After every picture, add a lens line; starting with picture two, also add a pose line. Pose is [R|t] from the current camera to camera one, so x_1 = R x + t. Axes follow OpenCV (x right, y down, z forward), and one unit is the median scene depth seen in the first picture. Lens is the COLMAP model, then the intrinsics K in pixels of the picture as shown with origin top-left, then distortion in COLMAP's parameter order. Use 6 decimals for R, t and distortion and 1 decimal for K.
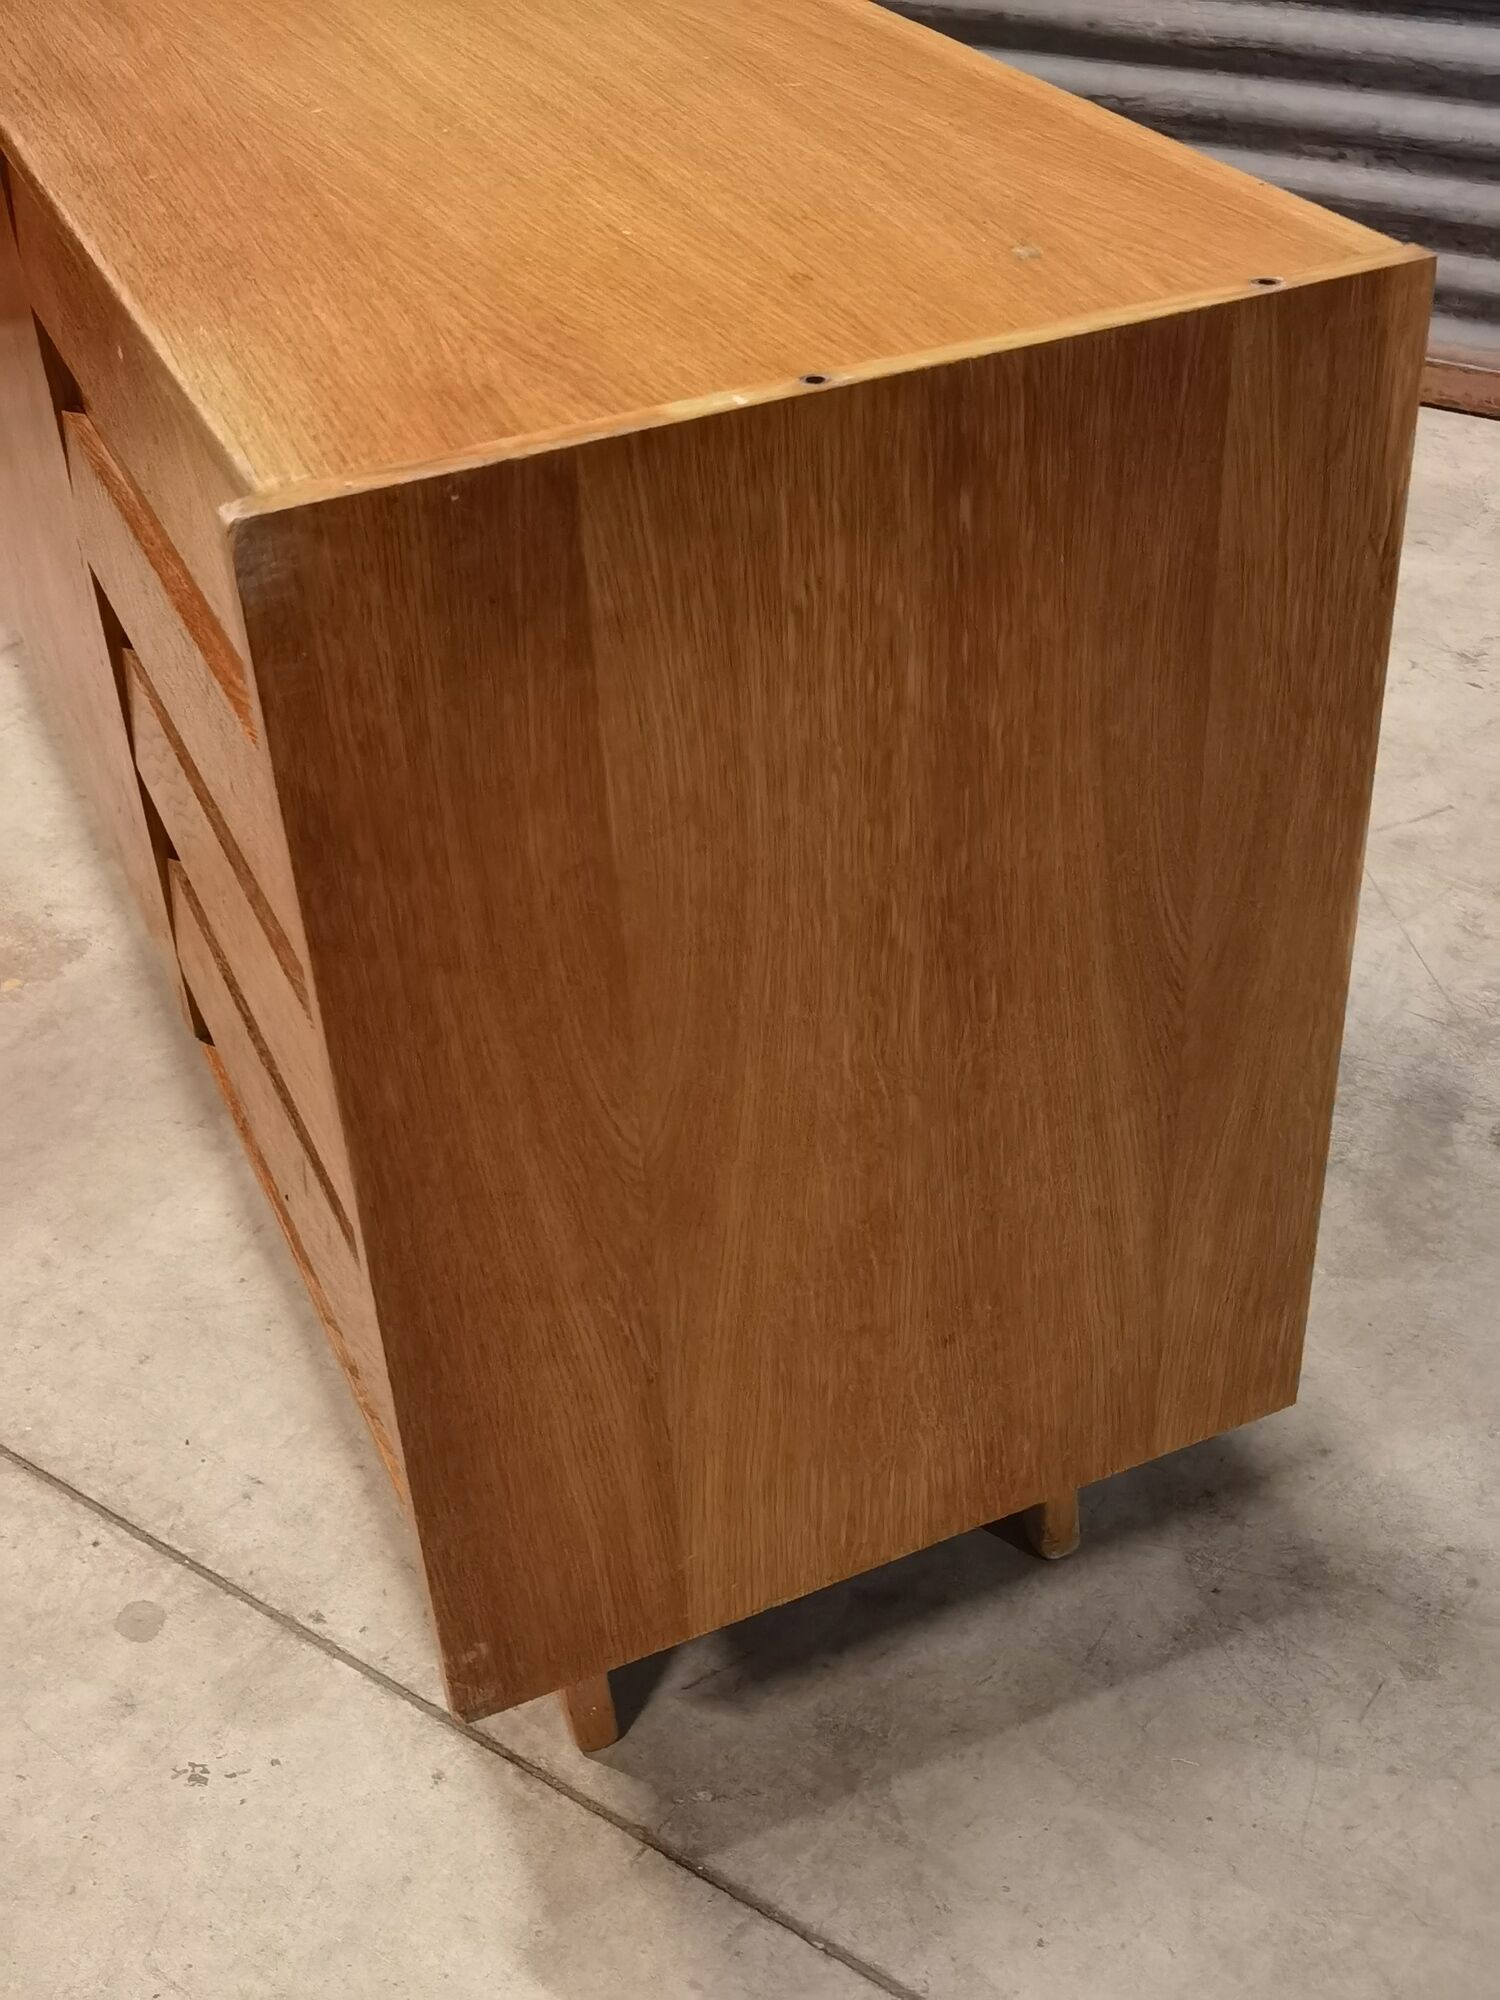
lens RADIAL K [[2357.3, 0, 744.3], [0, 2357.3, 988.3], [0, 0, 1]] dist [-0.000669, 0.000000]
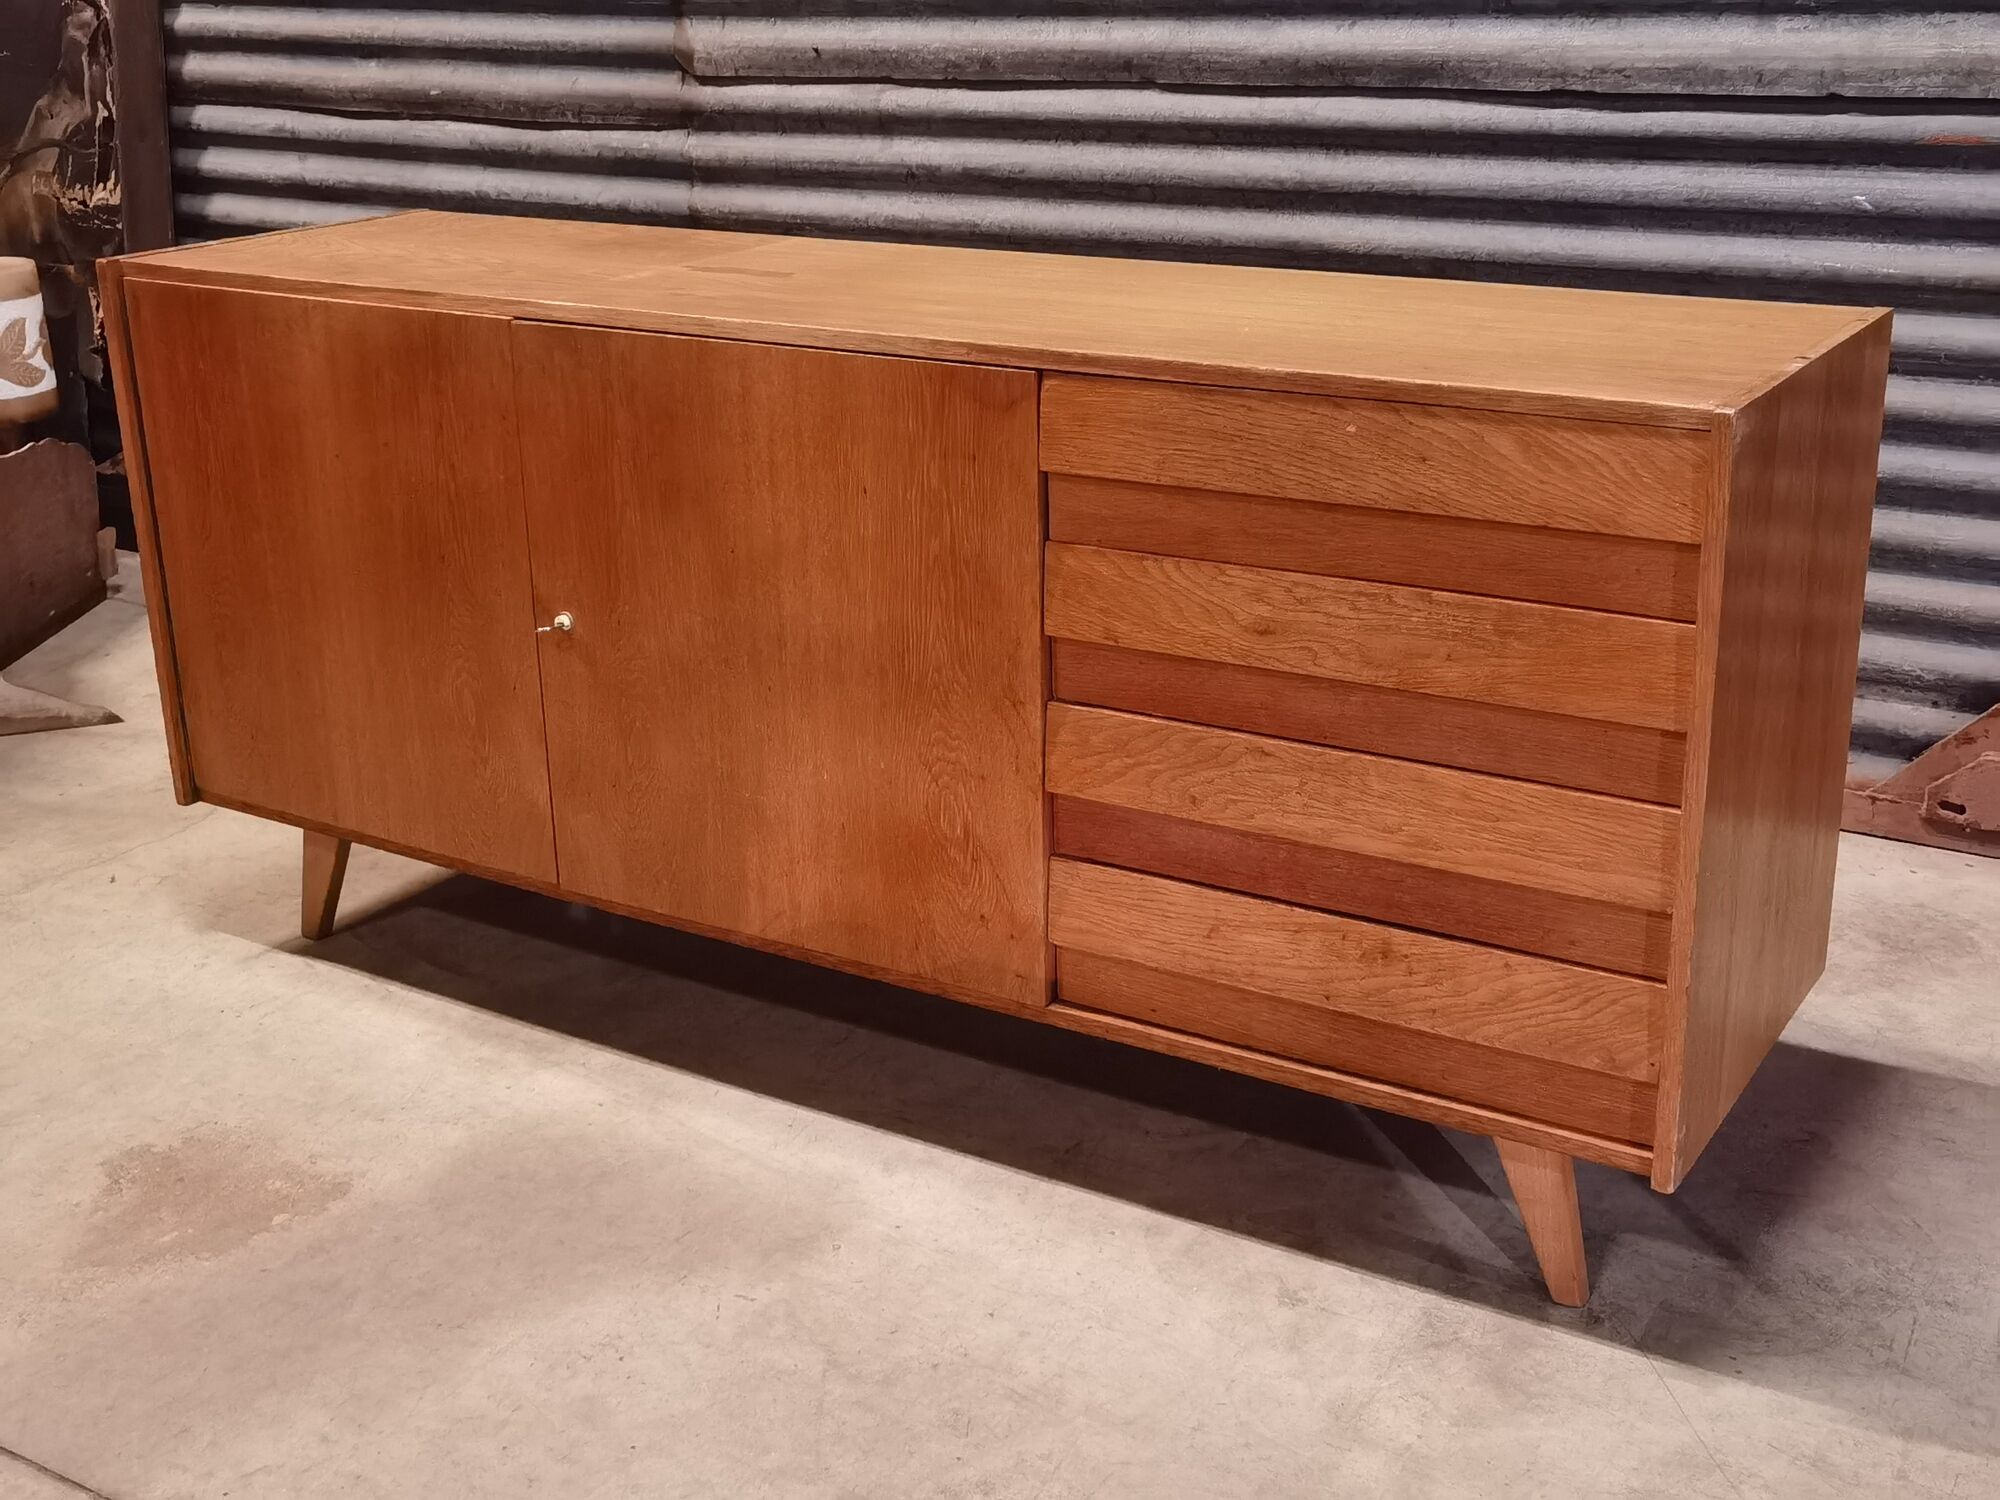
lens RADIAL K [[2357.3, 0, 1016.0], [0, 2357.3, 738.4], [0, 0, 1]] dist [-0.000669, 0.000000]
pose [[0.997359, 0.012360, 0.071564, -0.054998], [0.008883, 0.957248, -0.289133, 0.129823], [-0.072078, 0.289005, 0.954610, -0.197070]]
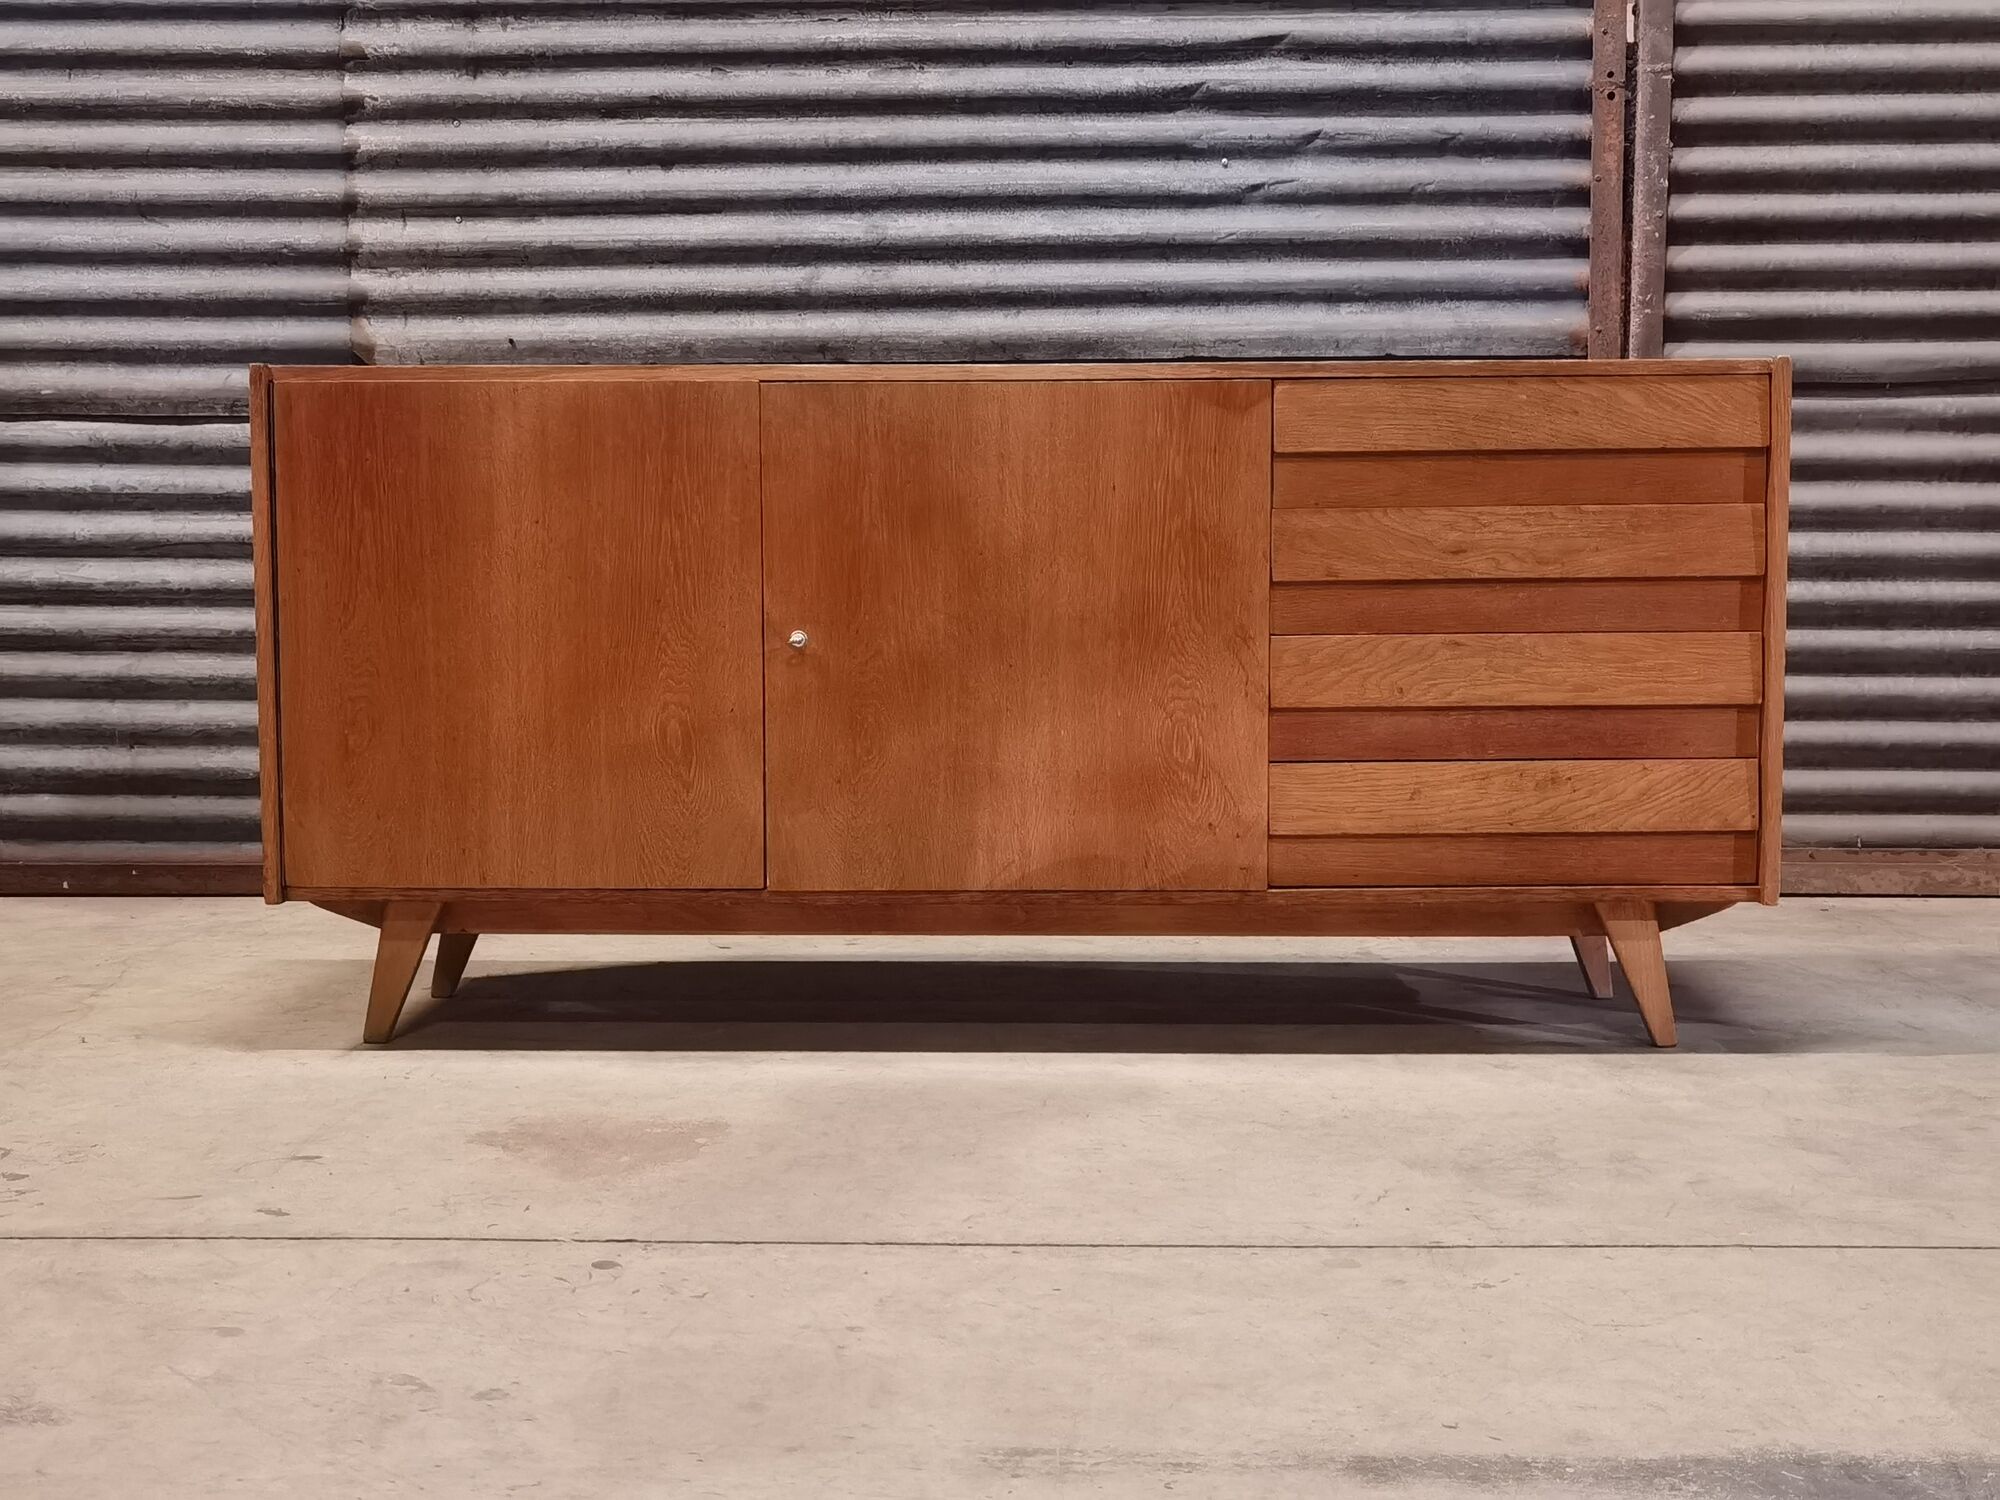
lens RADIAL K [[2357.3, 0, 992.5], [0, 2357.3, 748.8], [0, 0, 1]] dist [-0.000669, 0.000000]
pose [[0.828060, 0.004138, 0.560625, -1.049319], [0.298465, 0.843239, -0.447065, 0.499737], [-0.474590, 0.537523, 0.697017, -0.018970]]
